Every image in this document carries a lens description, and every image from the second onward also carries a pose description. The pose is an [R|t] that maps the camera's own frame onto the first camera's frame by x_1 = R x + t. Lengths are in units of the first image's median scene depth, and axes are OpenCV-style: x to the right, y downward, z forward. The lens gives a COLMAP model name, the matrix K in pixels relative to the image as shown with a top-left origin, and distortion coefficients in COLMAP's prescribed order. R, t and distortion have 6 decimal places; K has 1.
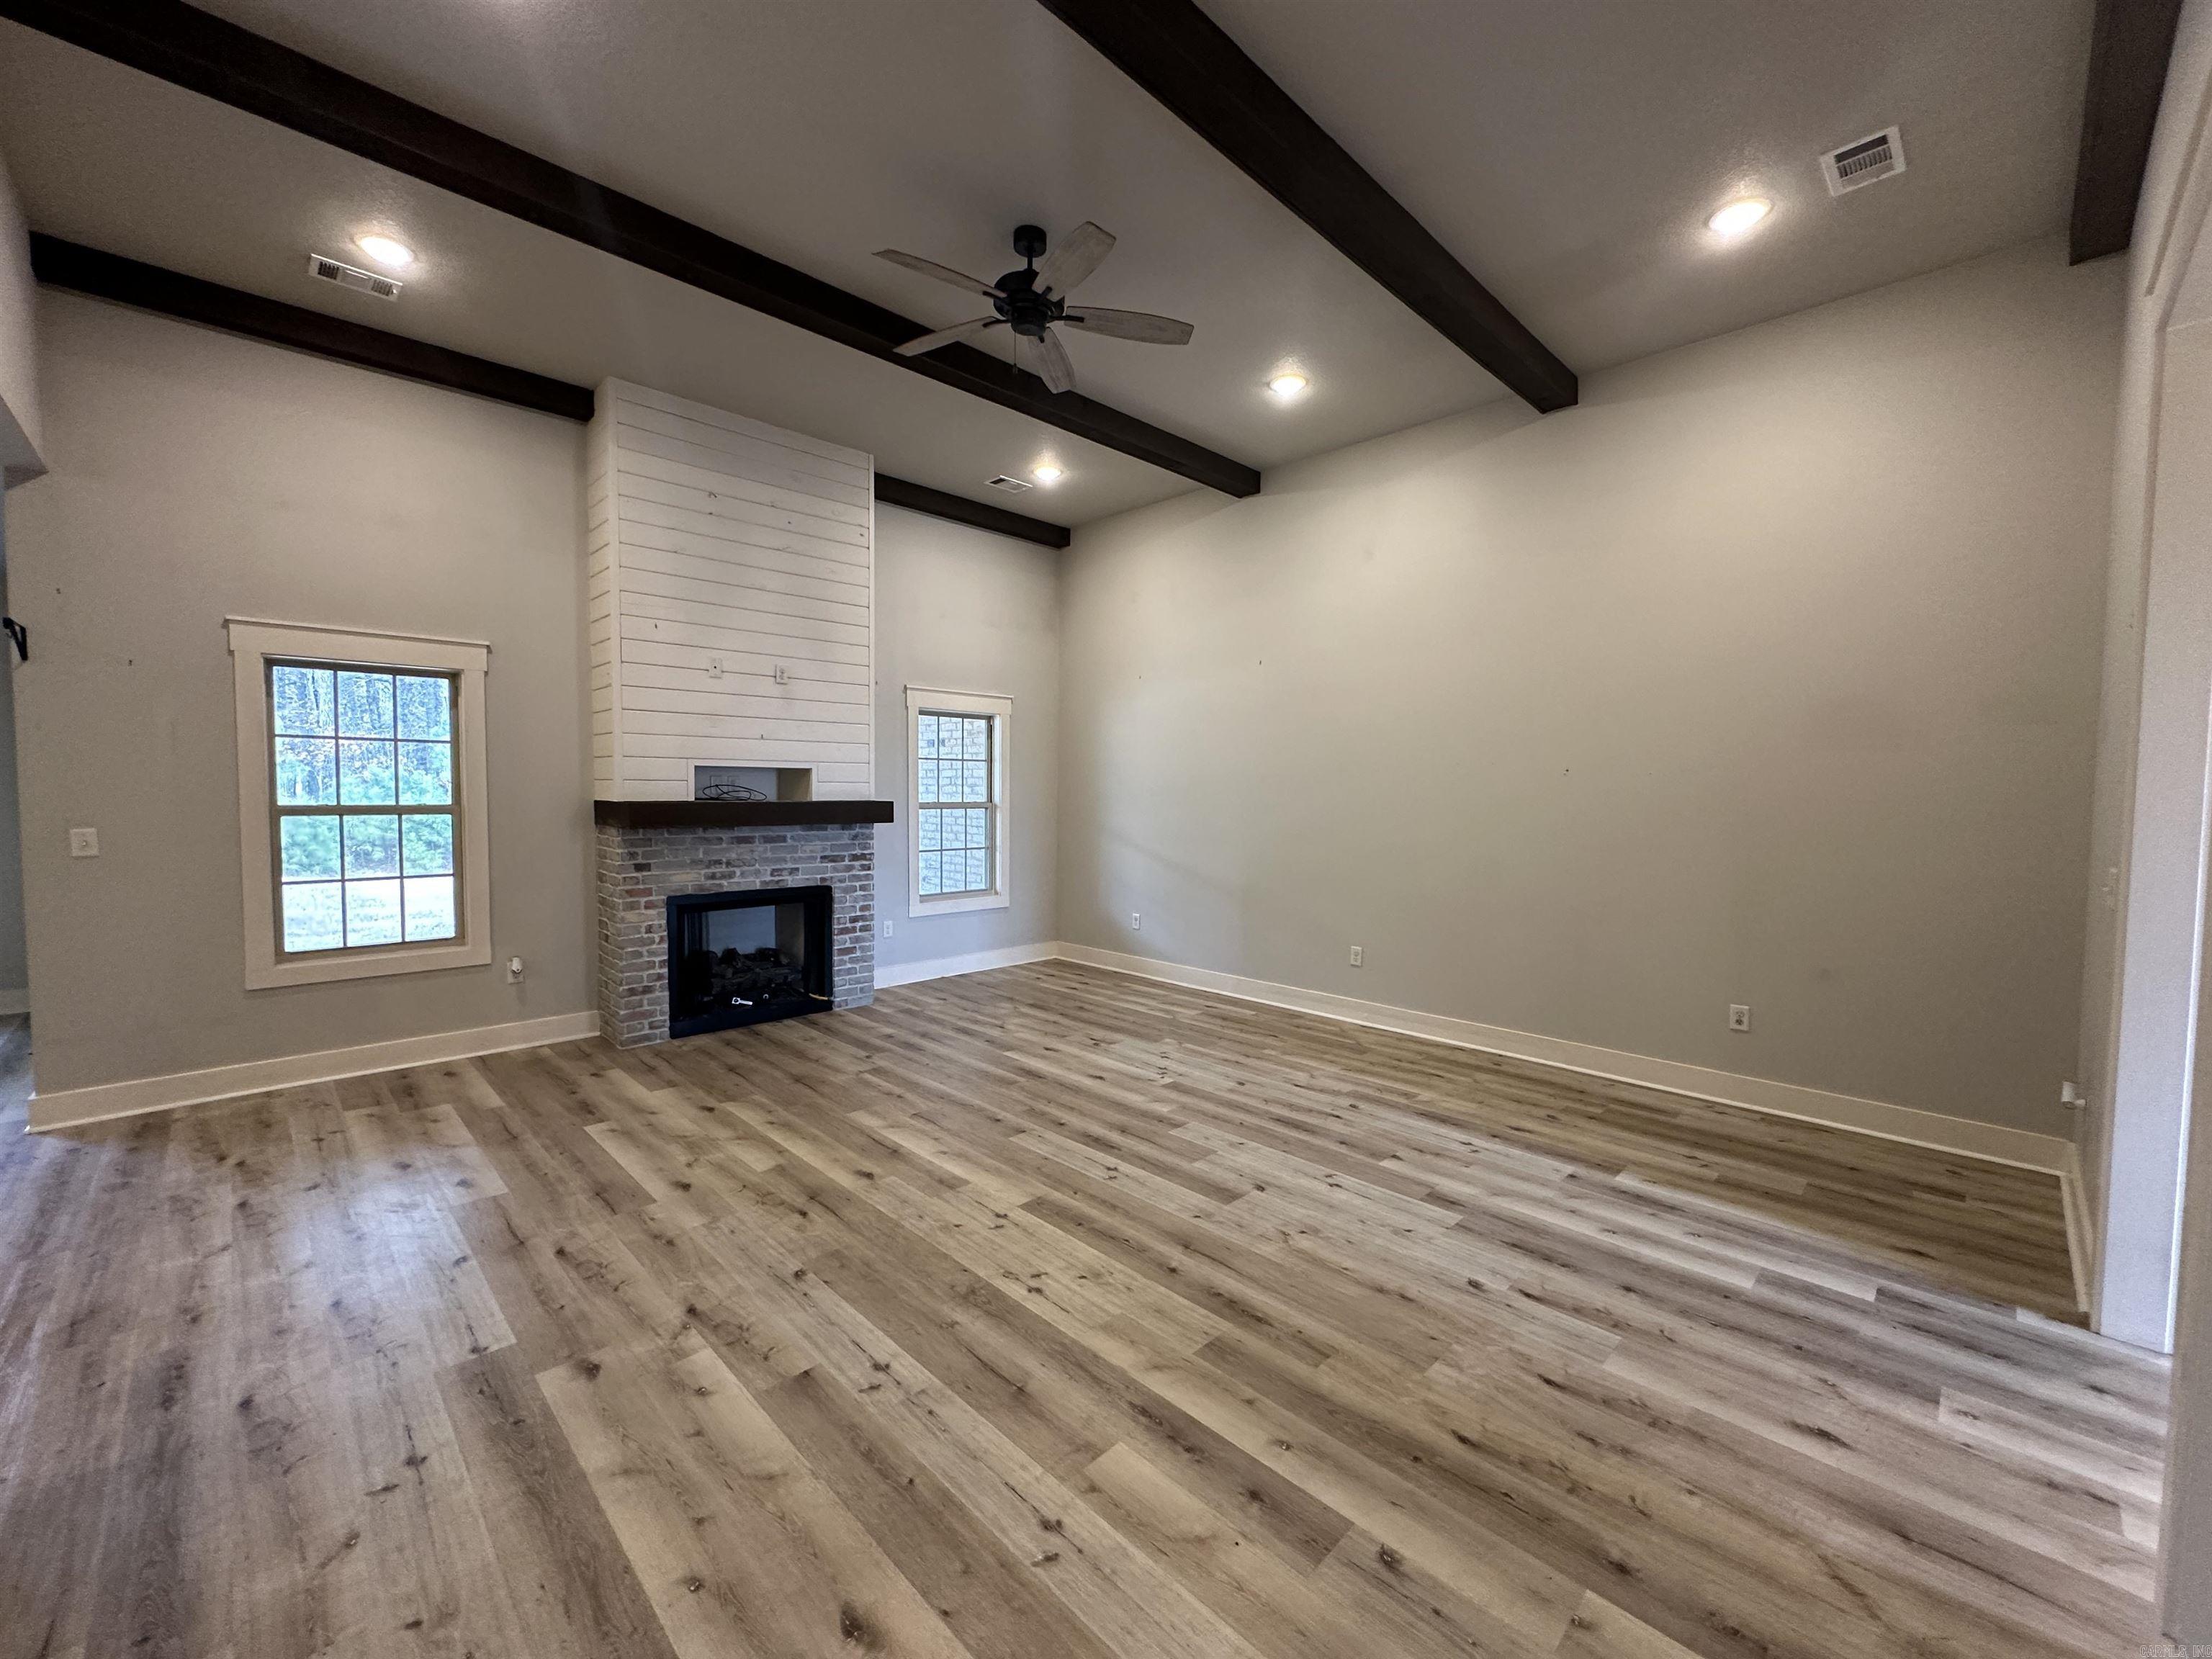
lens RADIAL K [[882.4, 0, 1106.1], [0, 882.4, 827.0], [0, 0, 1]] dist [-0.002030, 0.000219]
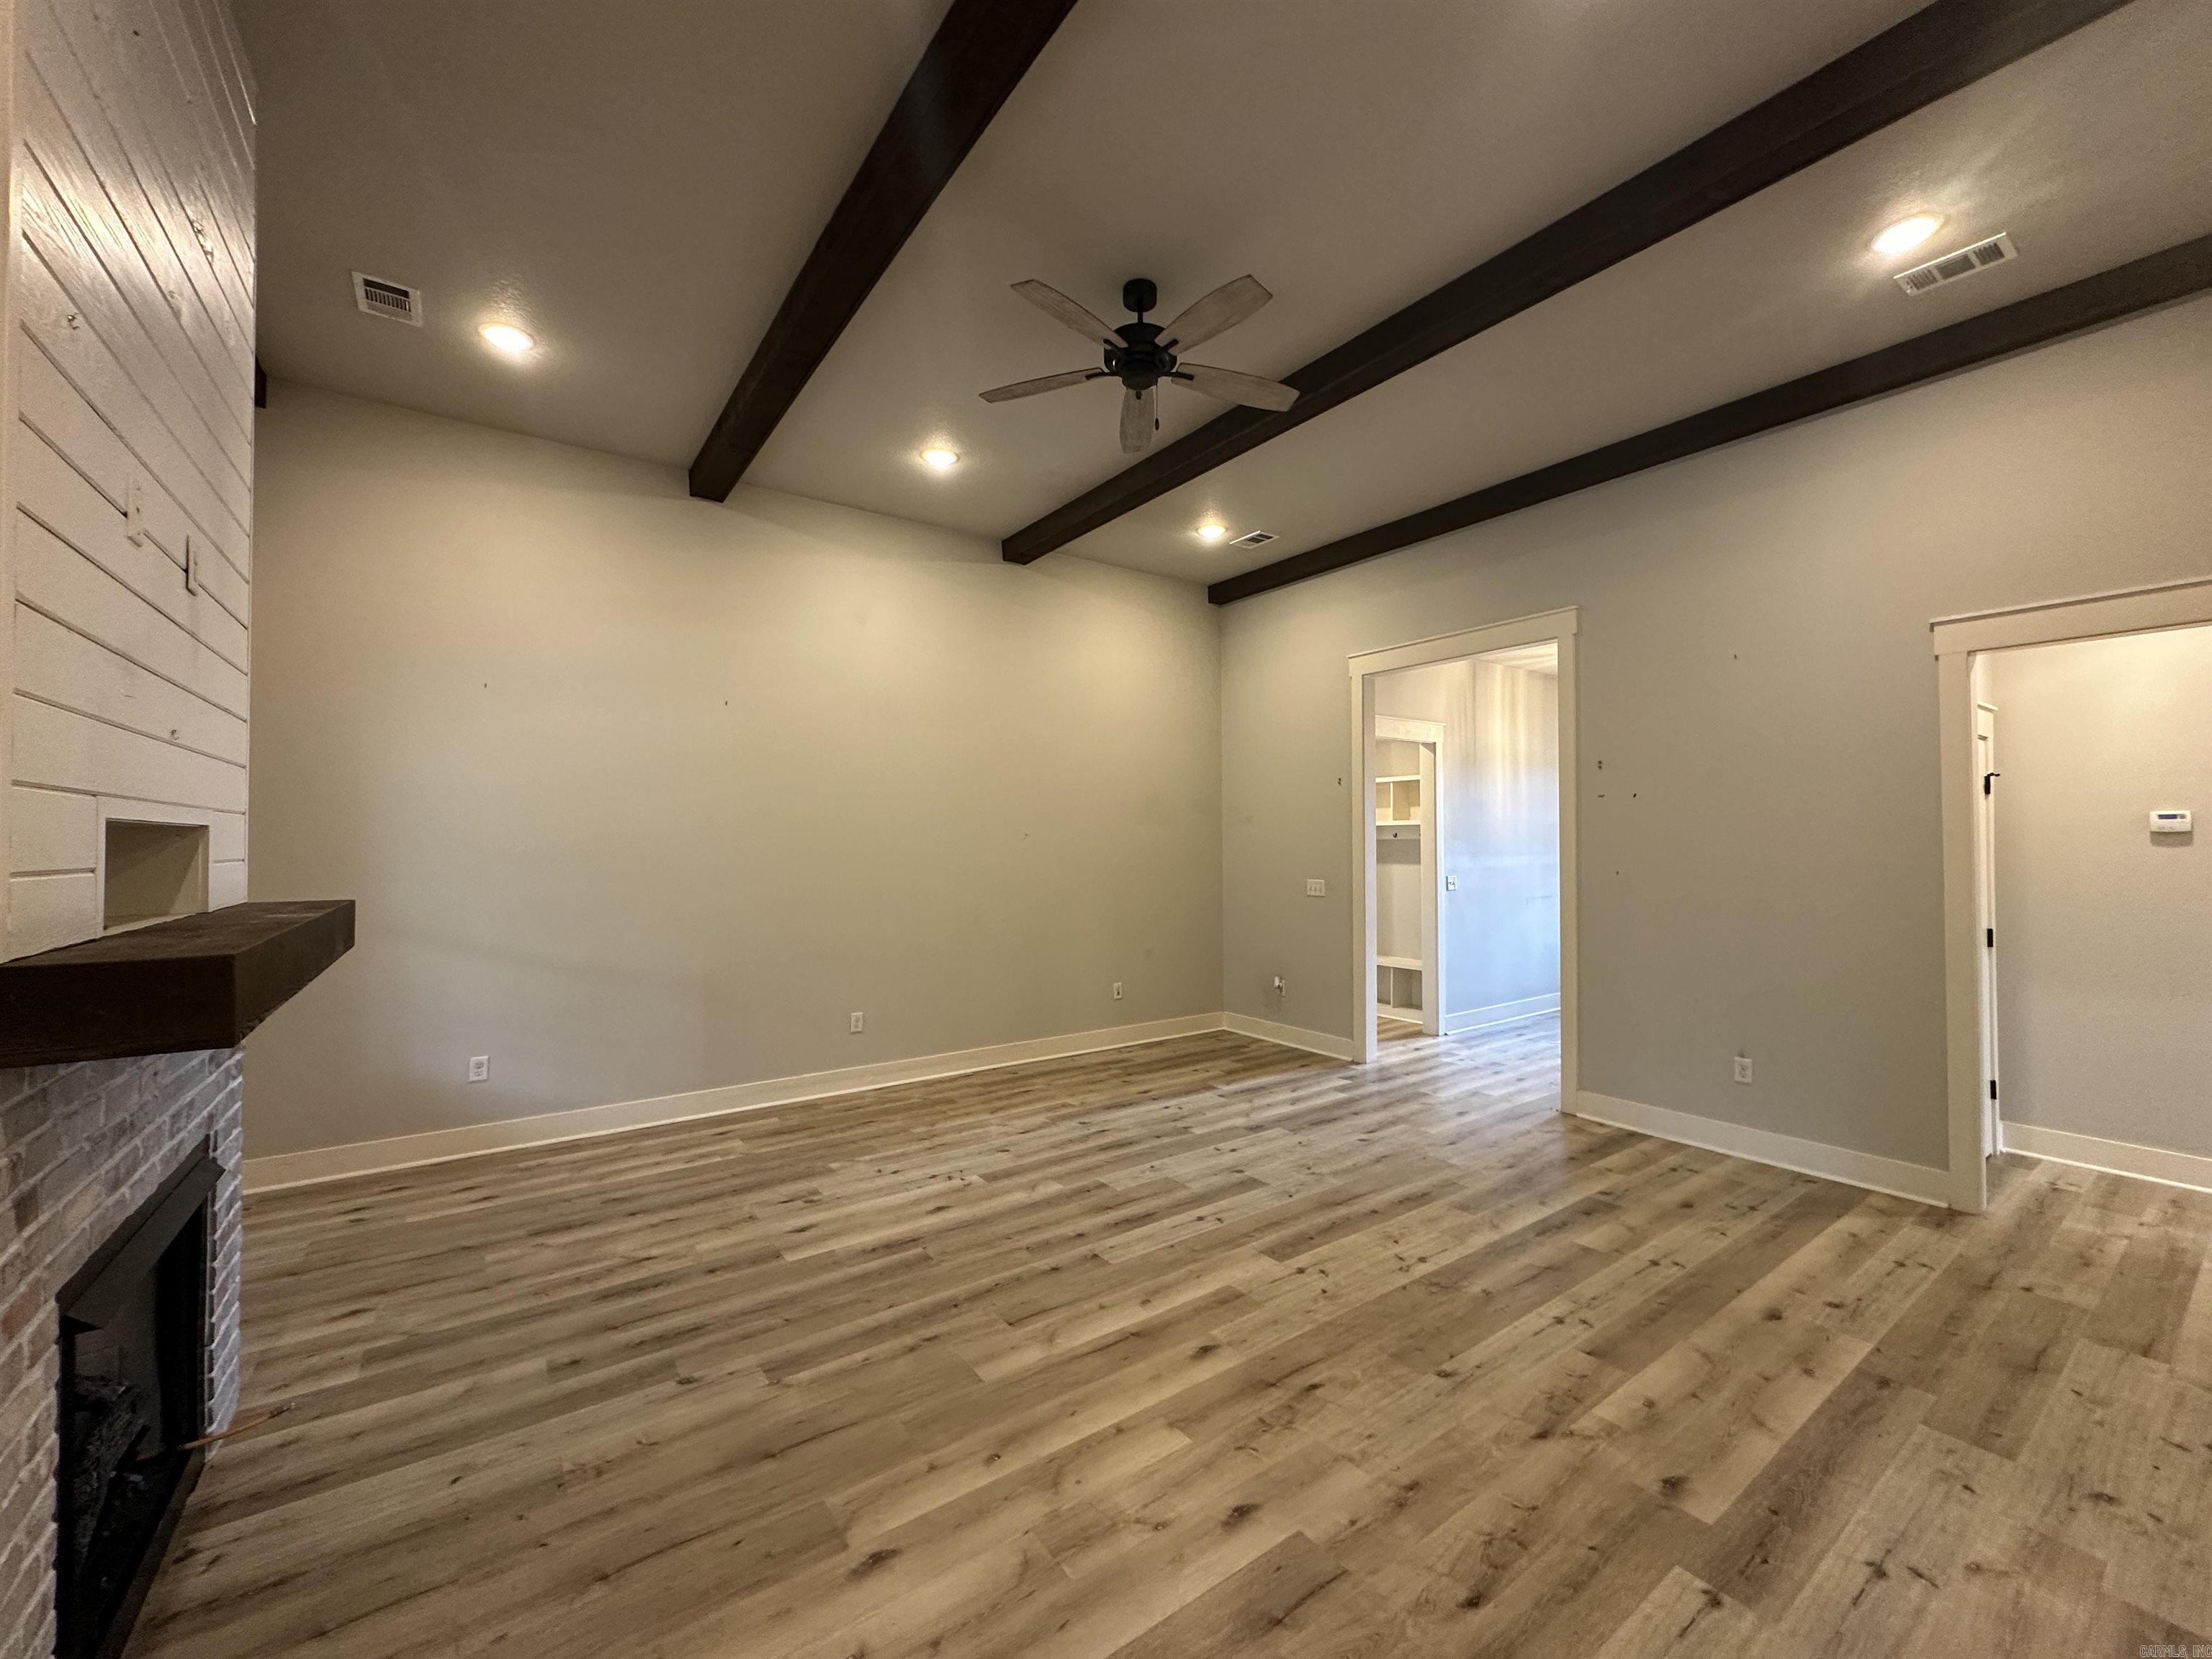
lens RADIAL K [[882.4, 0, 1106.1], [0, 882.4, 827.0], [0, 0, 1]] dist [-0.002030, 0.000219]
pose [[0.157700, 0.008455, 0.987451, -0.888645], [0.048419, 0.998694, -0.016284, -0.056820], [-0.986299, 0.050380, 0.157085, 0.776487]]
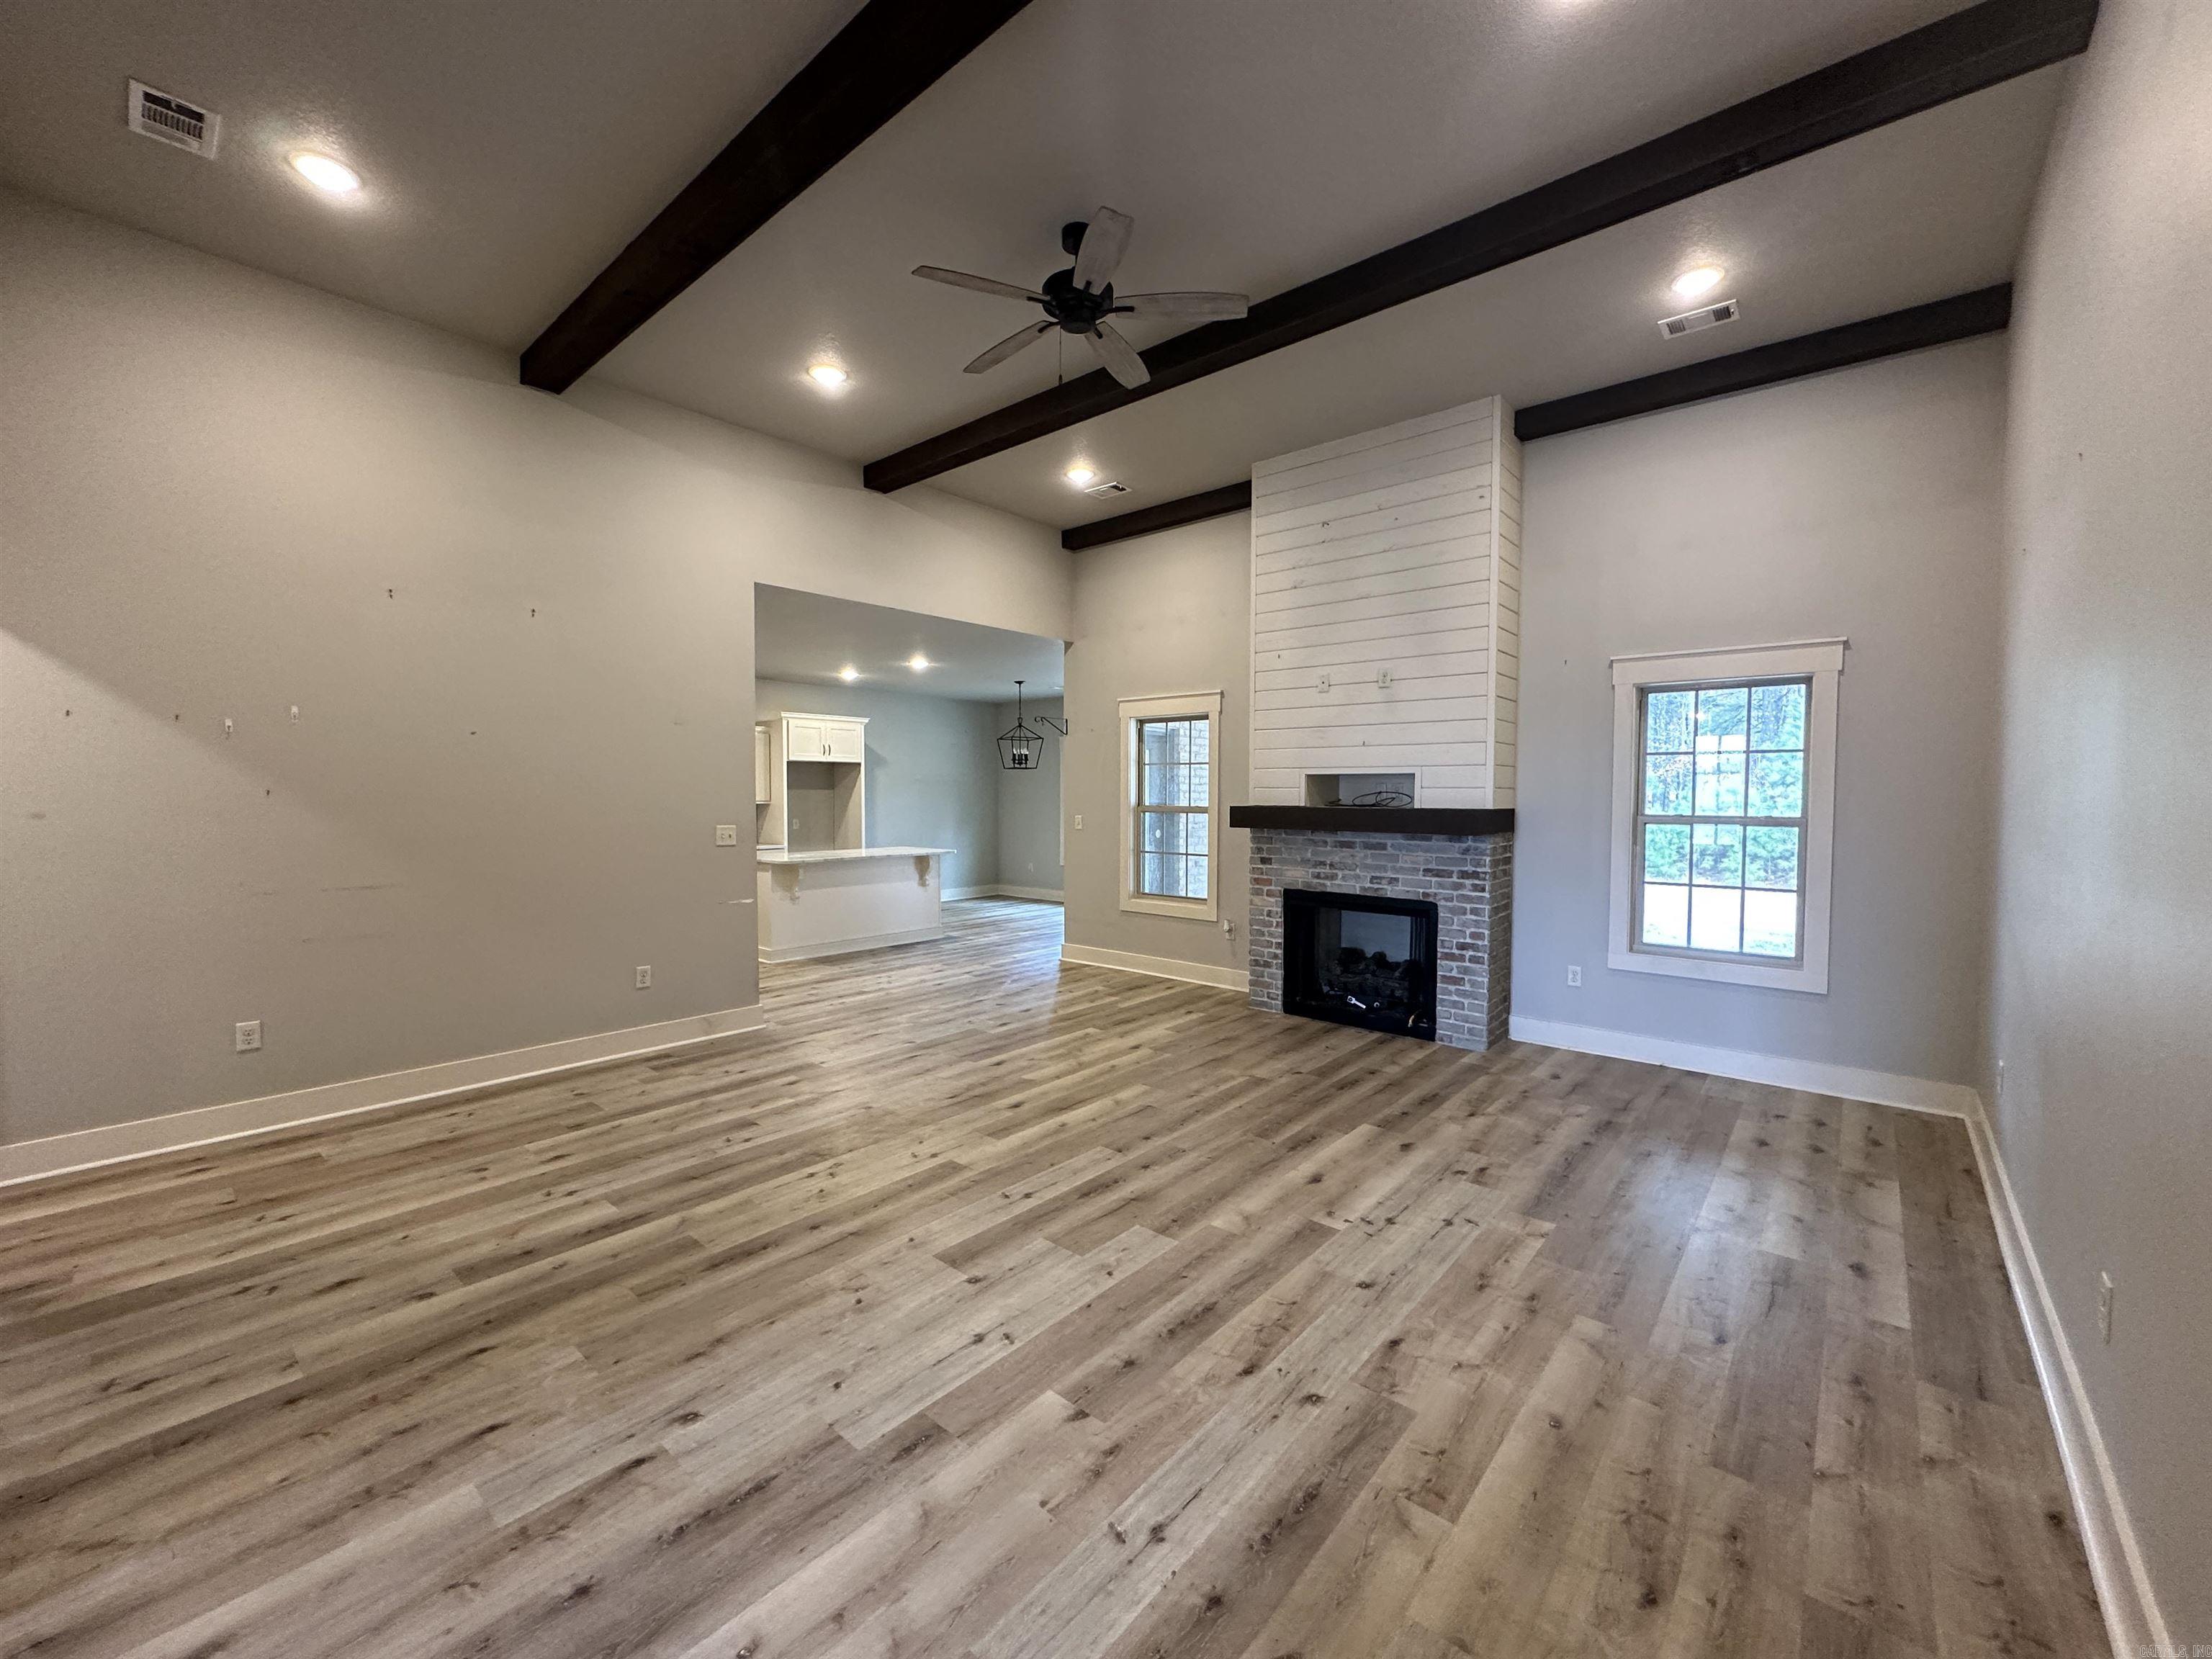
lens RADIAL K [[882.4, 0, 1106.1], [0, 882.4, 827.0], [0, 0, 1]] dist [-0.002030, 0.000219]
pose [[0.077621, 0.030668, -0.996511, 0.786158], [-0.047628, 0.998500, 0.027019, -0.026819], [0.995845, 0.045365, 0.078965, 0.834731]]
